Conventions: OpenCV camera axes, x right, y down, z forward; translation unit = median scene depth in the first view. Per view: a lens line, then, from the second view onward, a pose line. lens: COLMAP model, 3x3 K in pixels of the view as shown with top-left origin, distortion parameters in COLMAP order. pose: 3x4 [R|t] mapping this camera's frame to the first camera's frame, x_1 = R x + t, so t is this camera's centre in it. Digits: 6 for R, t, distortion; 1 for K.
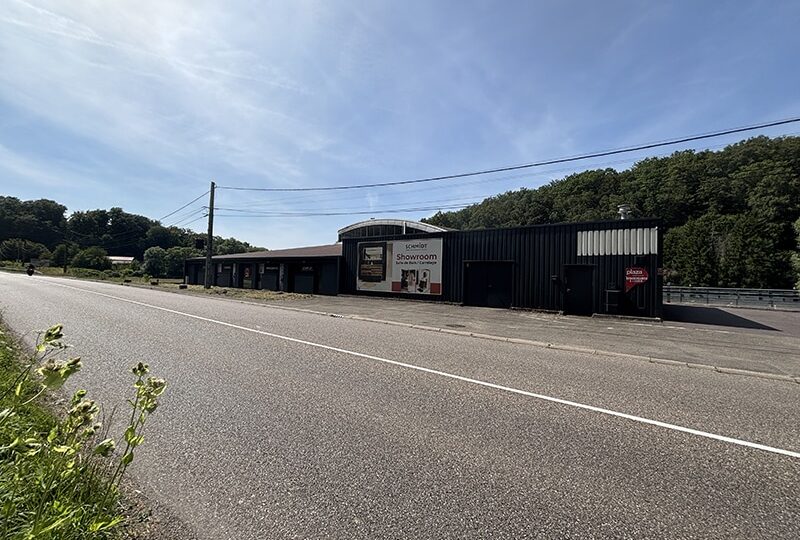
lens RADIAL K [[323.3, 0, 375.4], [0, 323.3, 270.4], [0, 0, 1]] dist [0.000770, -0.000007]
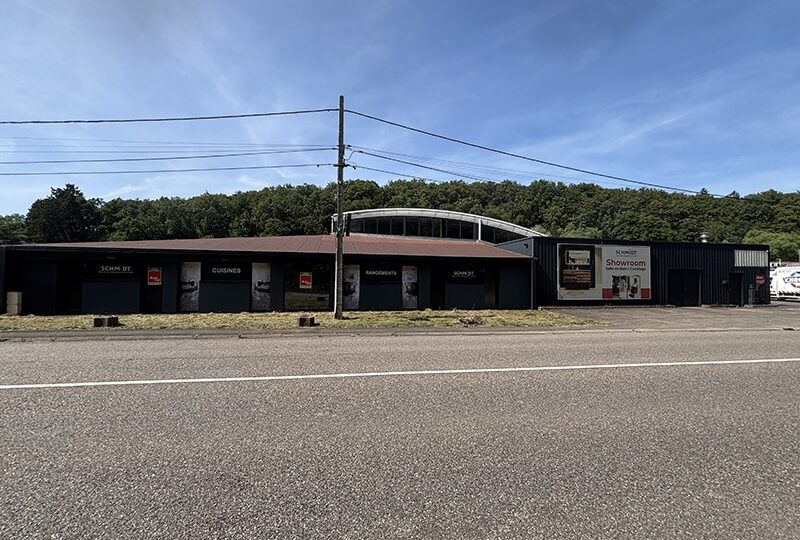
lens RADIAL K [[339.8, 0, 400.0], [0, 339.8, 270.0], [0, 0, 1]] dist [0.003682, 0.000095]
pose [[0.658865, -0.003392, 0.752254, -1.057235], [-0.005441, 0.999942, 0.009274, -0.024159], [-0.752241, -0.010203, 0.658809, 0.774371]]
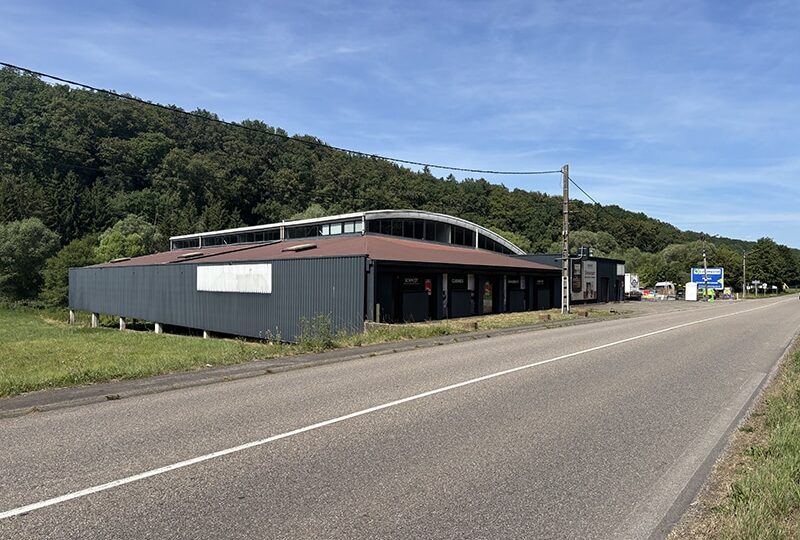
lens RADIAL K [[618.3, 0, 400.0], [0, 618.3, 270.0], [0, 0, 1]] dist [0.057123, -0.084014]
pose [[-0.050244, -0.014602, 0.998630, -2.365666], [-0.033756, 0.999347, 0.012914, -0.058574], [-0.998166, -0.033060, -0.050705, 1.830785]]
